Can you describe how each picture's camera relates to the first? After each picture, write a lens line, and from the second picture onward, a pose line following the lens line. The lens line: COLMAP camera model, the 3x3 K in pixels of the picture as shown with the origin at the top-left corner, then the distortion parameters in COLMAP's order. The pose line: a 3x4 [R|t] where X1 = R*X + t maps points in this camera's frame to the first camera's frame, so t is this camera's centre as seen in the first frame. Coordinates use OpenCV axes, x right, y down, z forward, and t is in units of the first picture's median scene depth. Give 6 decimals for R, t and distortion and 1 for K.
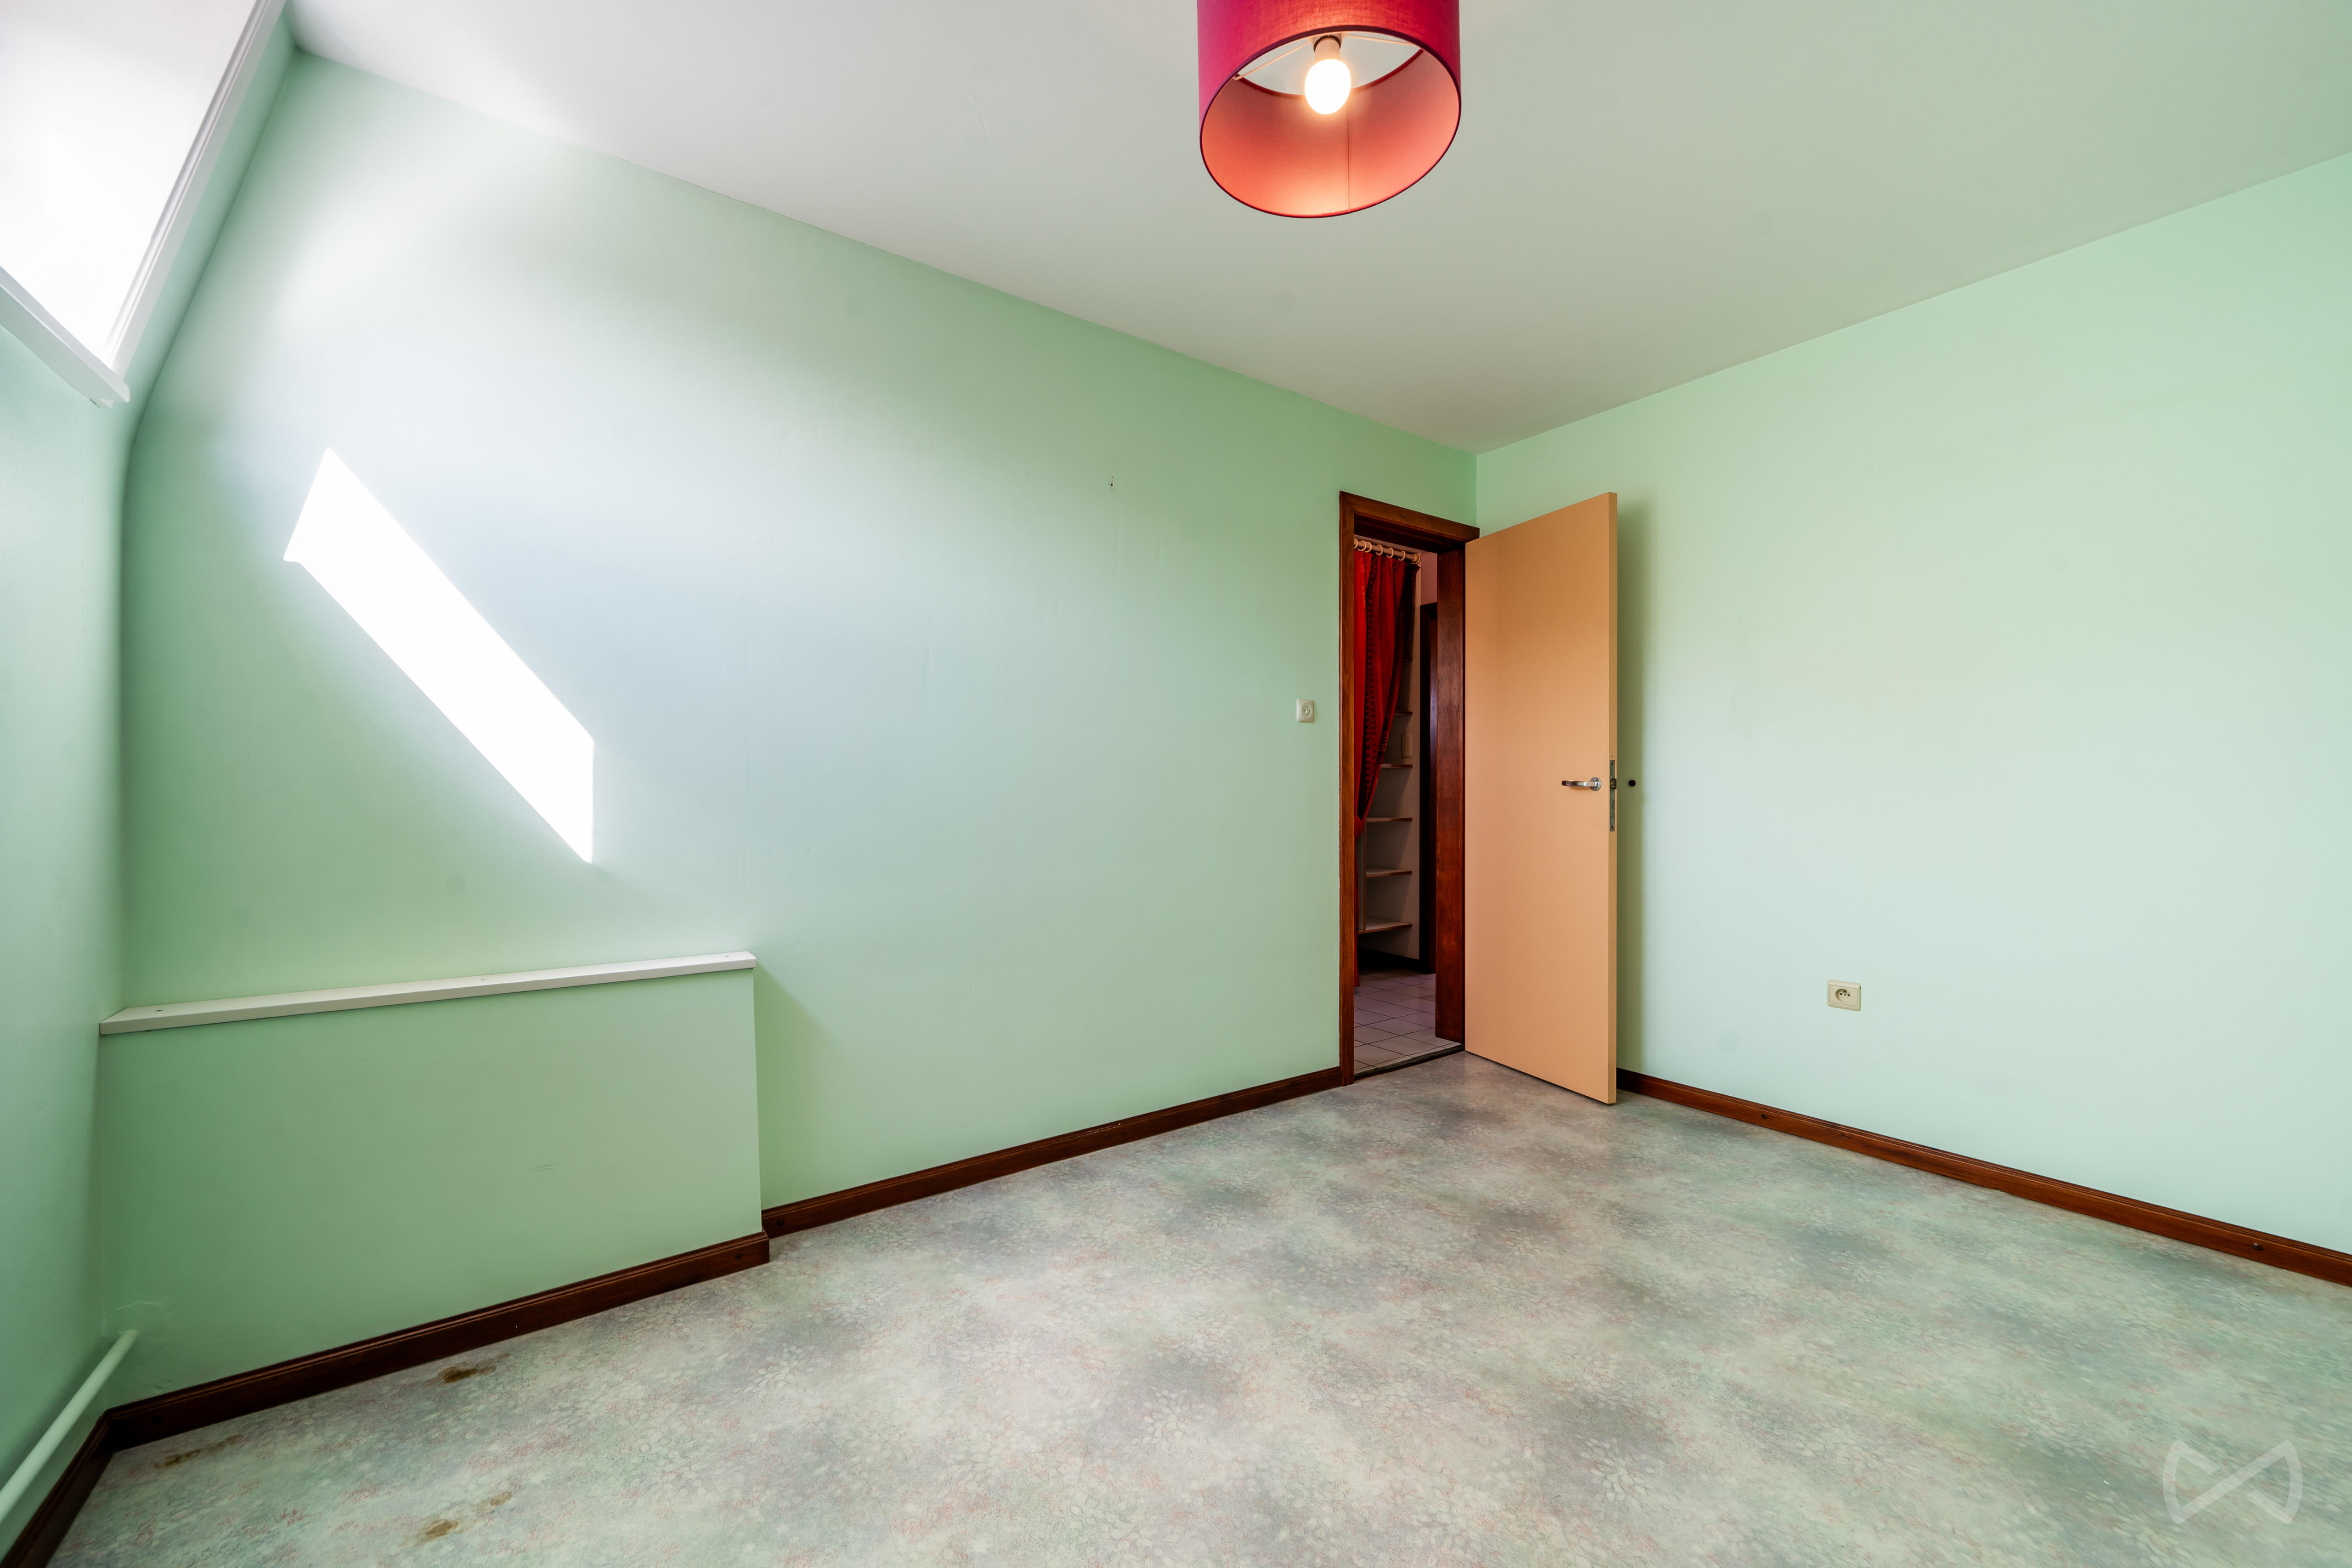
lens RADIAL K [[880.3, 0, 1195.9], [0, 880.3, 741.8], [0, 0, 1]] dist [-0.009493, -0.000288]
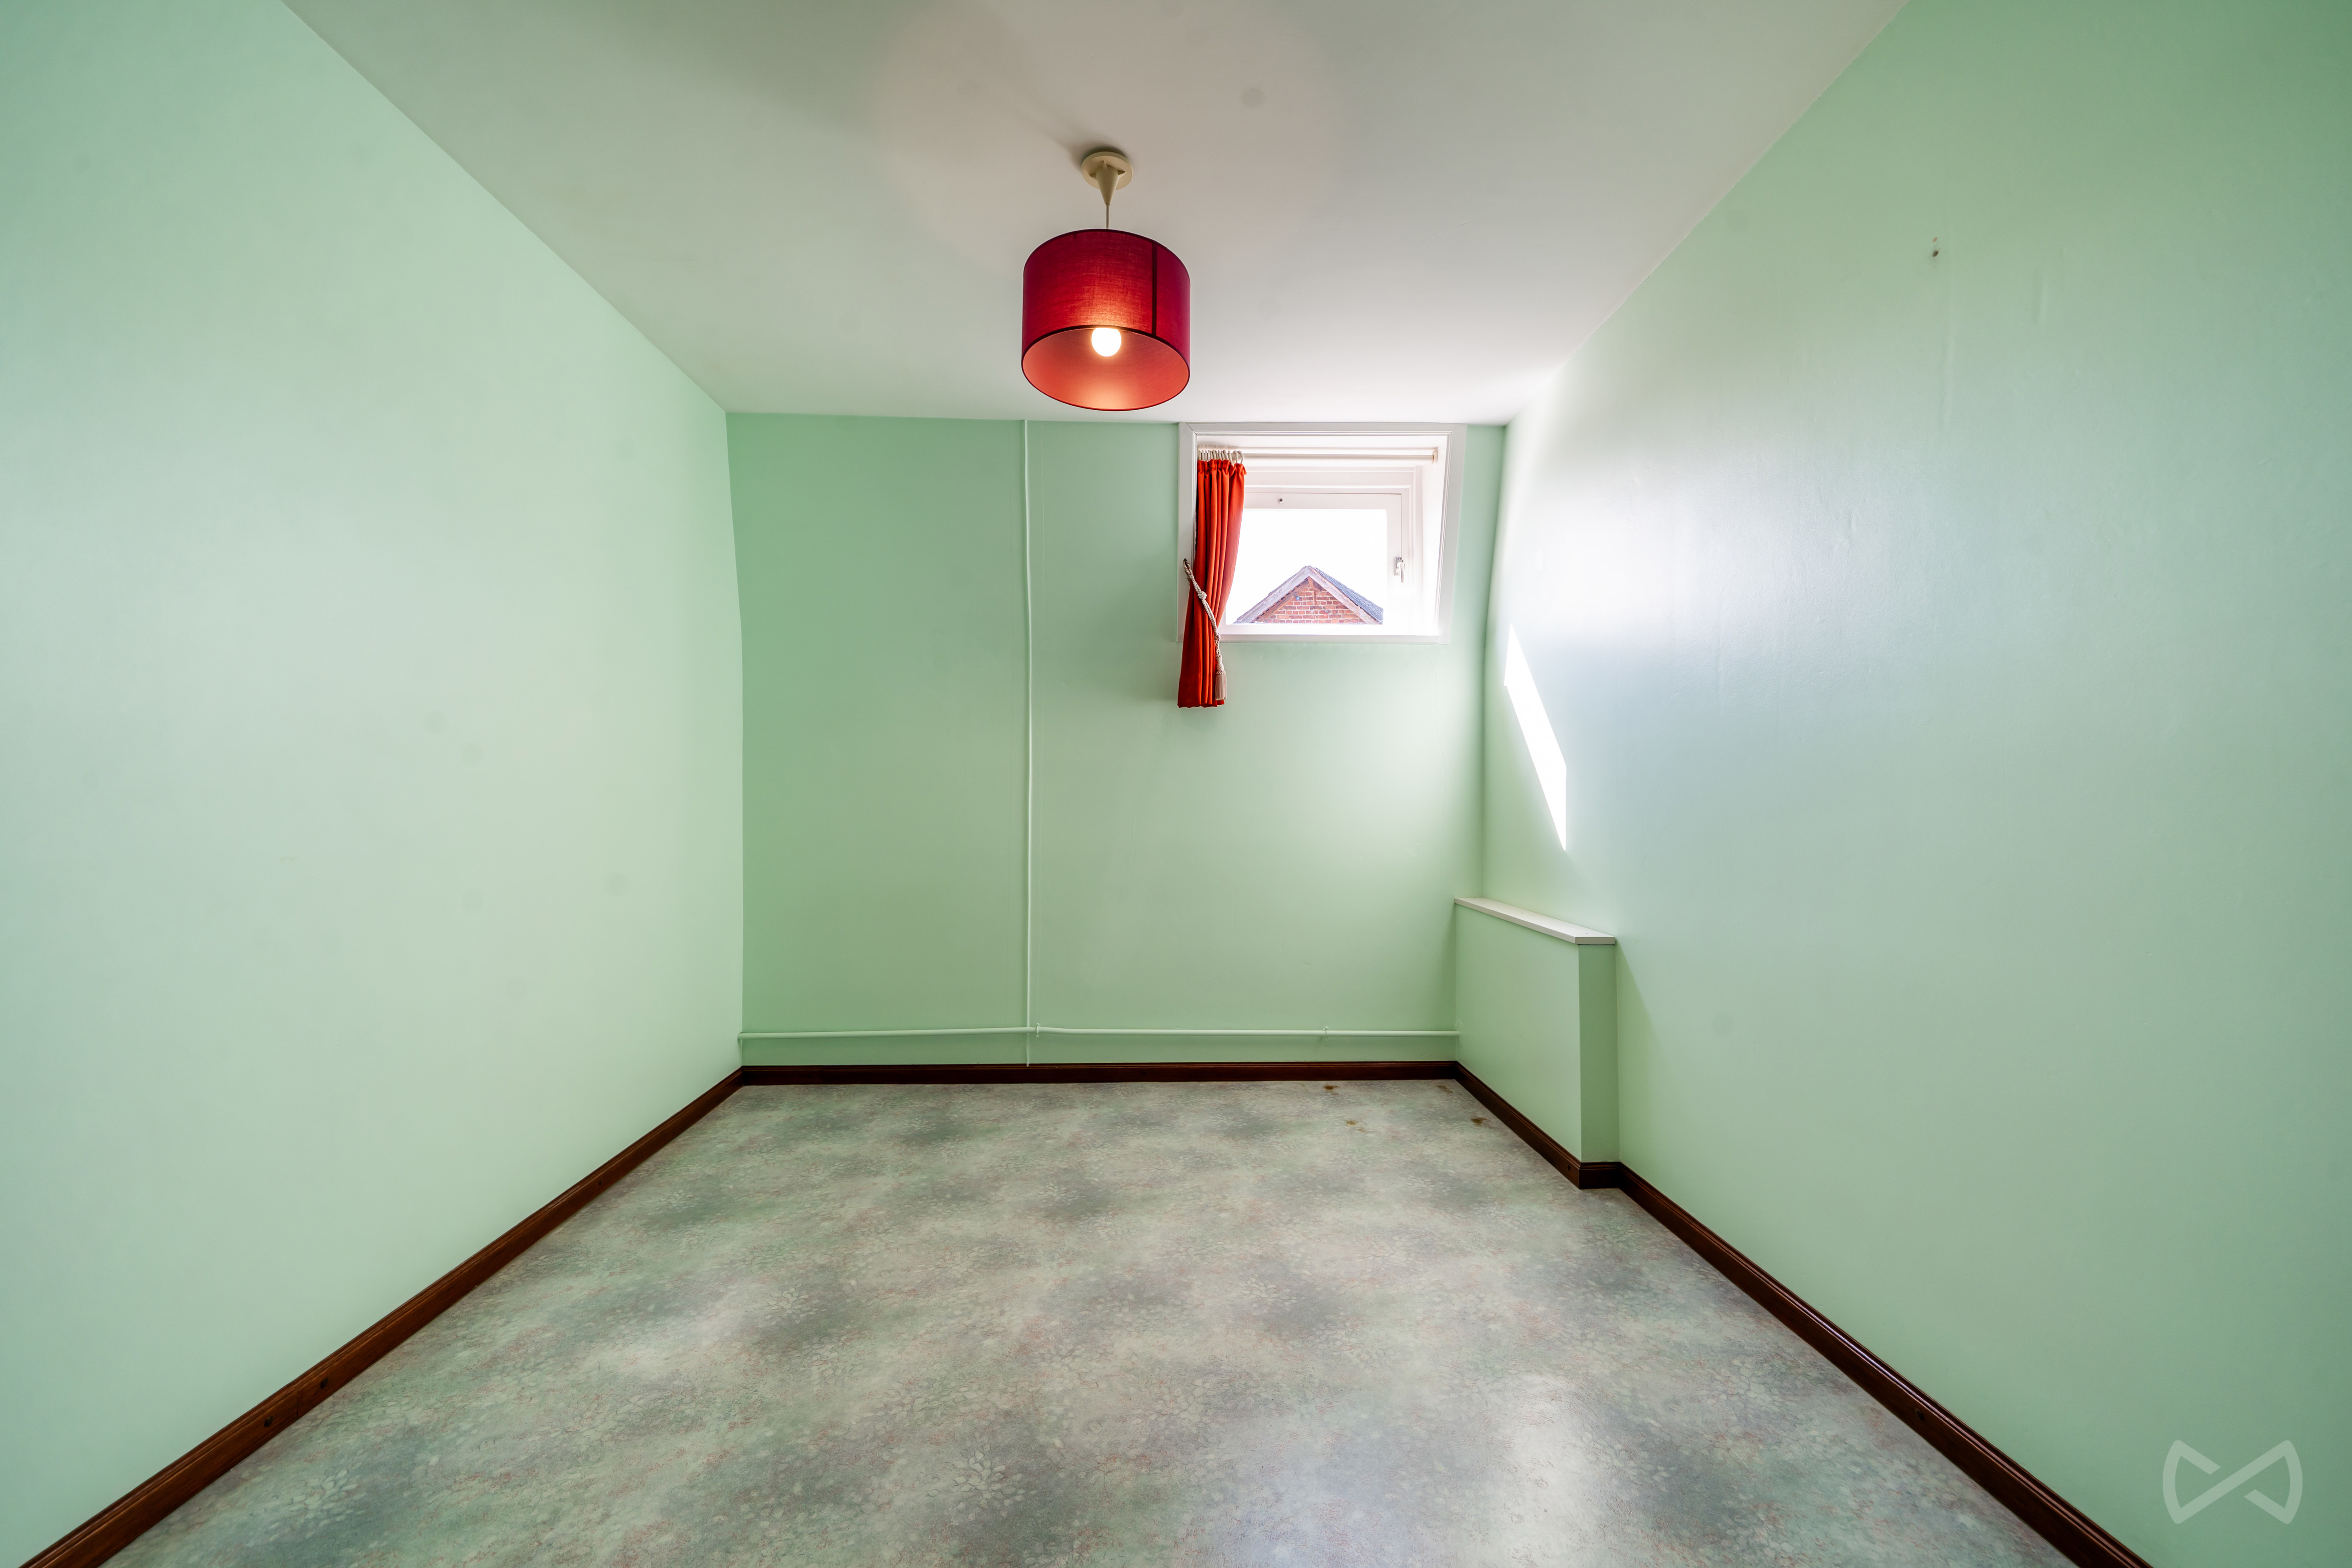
lens RADIAL K [[880.3, 0, 1178.6], [0, 880.3, 791.7], [0, 0, 1]] dist [-0.009493, -0.000288]
pose [[-0.555273, -0.005613, -0.831649, 1.107688], [0.043821, 0.998391, -0.035997, 0.085064], [0.830513, -0.056432, -0.554134, 1.648636]]
